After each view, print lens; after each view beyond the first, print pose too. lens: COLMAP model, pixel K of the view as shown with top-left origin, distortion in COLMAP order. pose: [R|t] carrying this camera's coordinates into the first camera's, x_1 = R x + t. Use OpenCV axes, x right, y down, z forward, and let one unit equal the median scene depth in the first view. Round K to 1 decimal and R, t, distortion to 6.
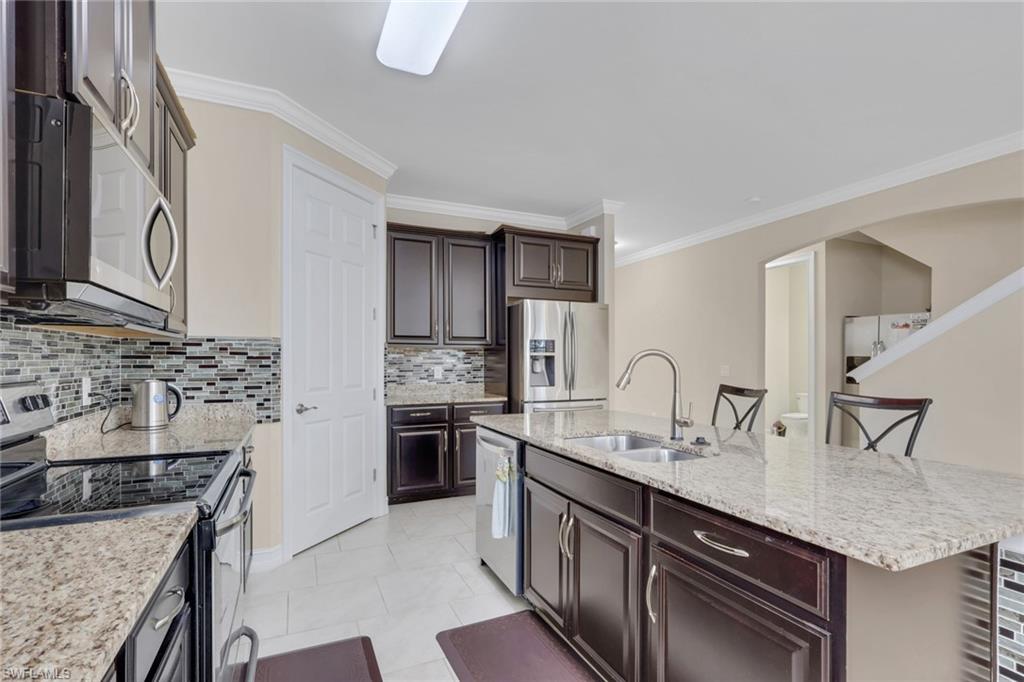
lens RADIAL K [[486.0, 0, 496.5], [0, 486.0, 361.4], [0, 0, 1]] dist [-0.003672, 0.001334]
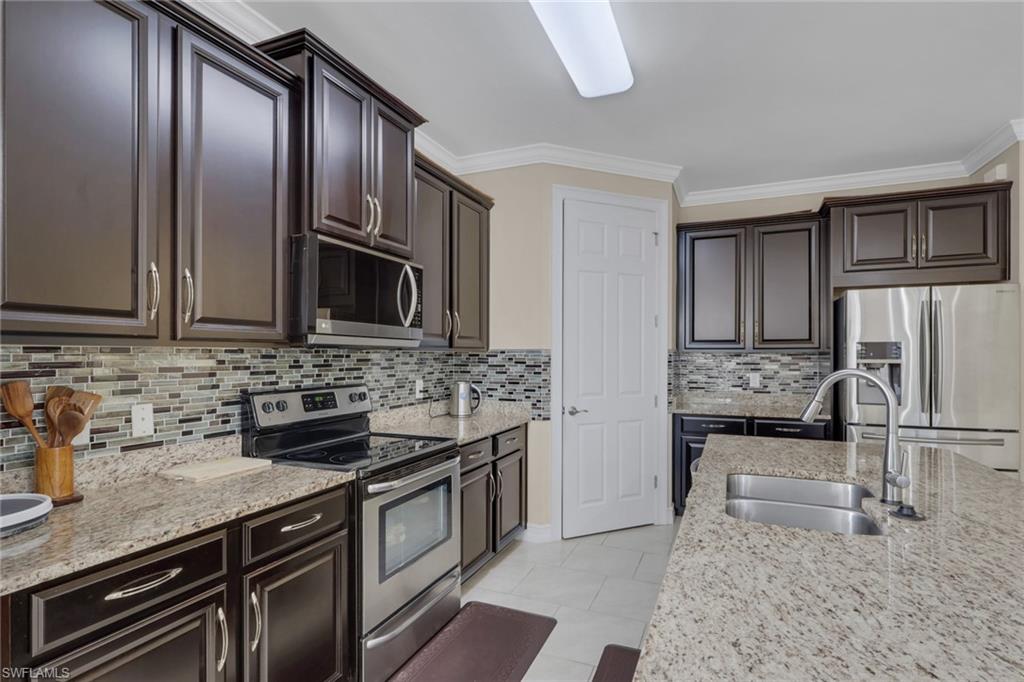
lens RADIAL K [[486.0, 0, 494.6], [0, 486.0, 357.1], [0, 0, 1]] dist [-0.003672, 0.001334]
pose [[0.685898, -0.000555, -0.727698, 0.329419], [-0.001546, 0.999996, -0.002219, -0.027182], [0.727696, 0.002647, 0.685895, 0.092662]]
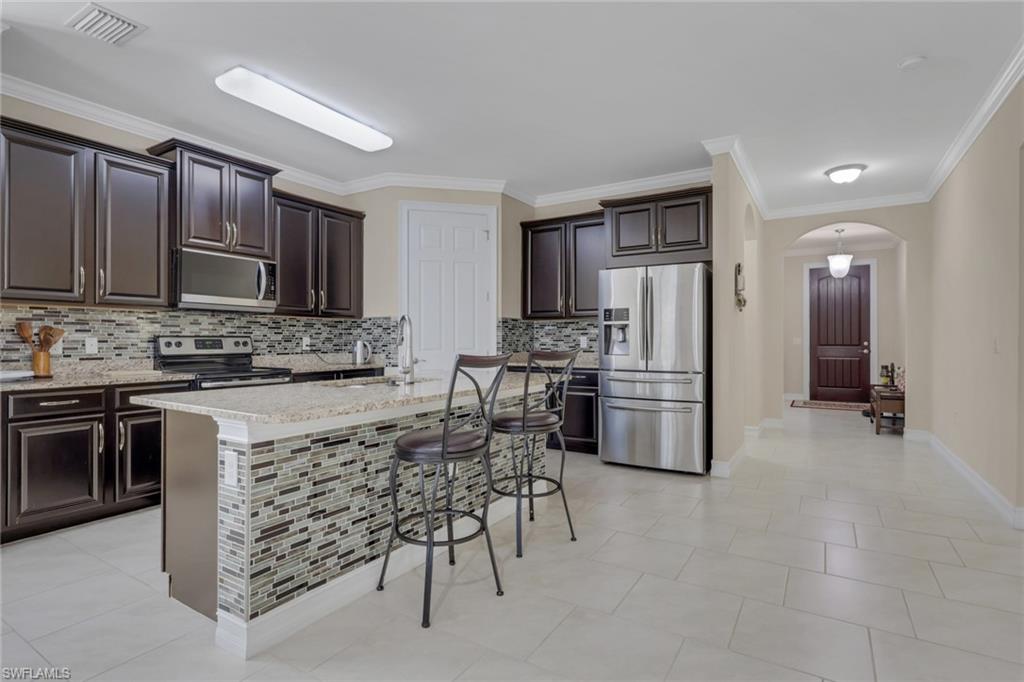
lens RADIAL K [[486.0, 0, 494.4], [0, 486.0, 341.7], [0, 0, 1]] dist [-0.003672, 0.001334]
pose [[0.567333, -0.000538, -0.823489, 1.150045], [-0.003053, 0.999992, -0.002756, 0.042382], [0.823483, 0.004078, 0.567326, 0.331565]]
